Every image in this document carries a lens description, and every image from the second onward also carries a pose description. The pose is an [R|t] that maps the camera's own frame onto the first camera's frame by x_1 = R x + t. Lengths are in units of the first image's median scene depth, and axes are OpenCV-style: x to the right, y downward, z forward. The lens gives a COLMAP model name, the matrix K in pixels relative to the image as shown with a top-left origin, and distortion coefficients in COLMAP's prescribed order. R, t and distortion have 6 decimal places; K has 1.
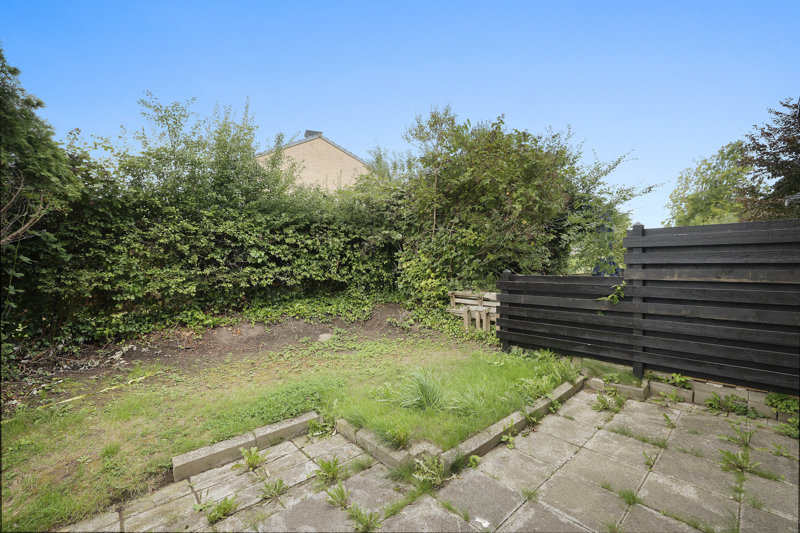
lens RADIAL K [[341.6, 0, 385.1], [0, 341.6, 266.0], [0, 0, 1]] dist [-0.002179, -0.000077]
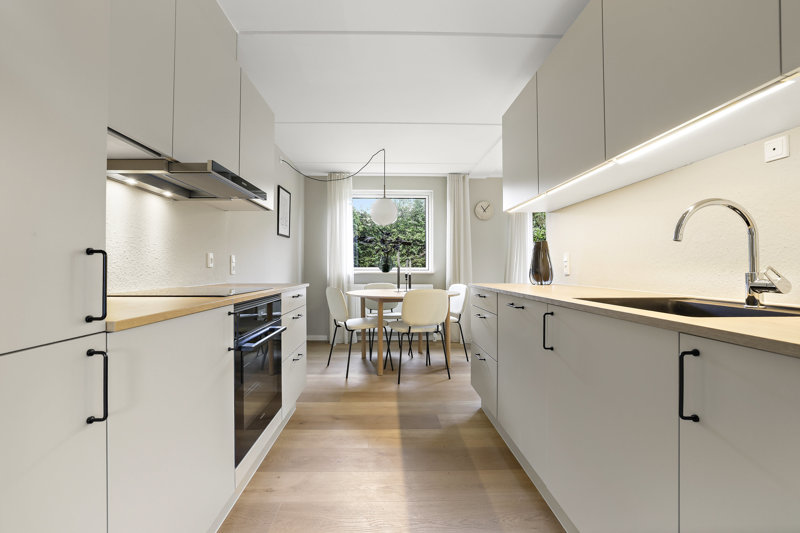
lens RADIAL K [[340.8, 0, 400.0], [0, 340.8, 266.5], [0, 0, 1]] dist [-0.013057, 0.000055]
pose [[0.762158, -0.007380, -0.647349, 0.831289], [0.003438, 0.999967, -0.007352, 0.089541], [0.647382, 0.003377, 0.762158, -0.677989]]
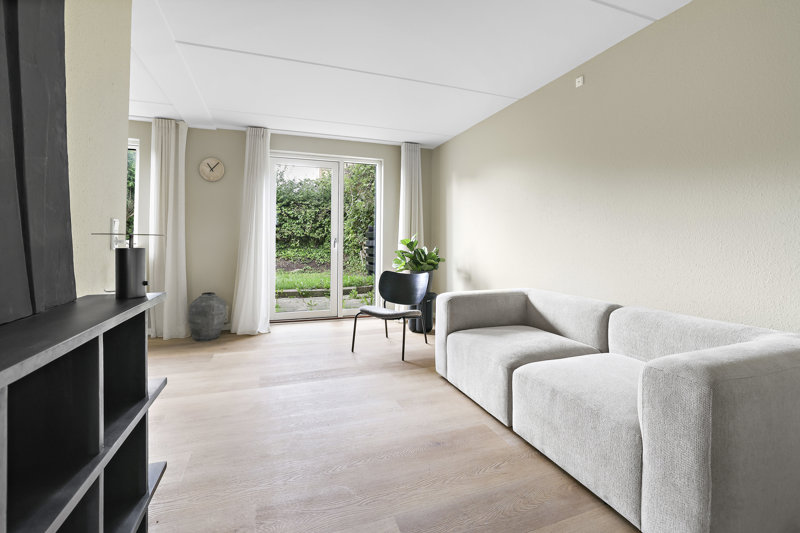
lens RADIAL K [[345.2, 0, 369.4], [0, 345.2, 243.8], [0, 0, 1]] dist [-0.026309, 0.000024]
pose [[0.897540, 0.005202, -0.440903, 1.021866], [-0.004668, 0.999986, 0.002296, 0.089450], [0.440909, -0.000003, 0.897552, -0.376715]]
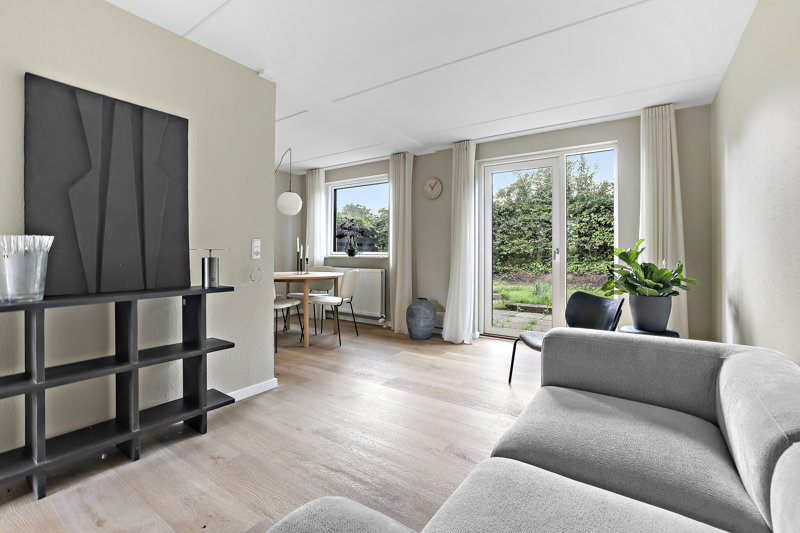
lens RADIAL K [[346.0, 0, 402.9], [0, 346.0, 252.8], [0, 0, 1]] dist [-0.025644, 0.000234]
pose [[0.232687, -0.001554, -0.972550, 1.169528], [-0.002689, 0.999994, -0.002241, 0.089546], [0.972548, 0.003136, 0.232682, -0.151190]]
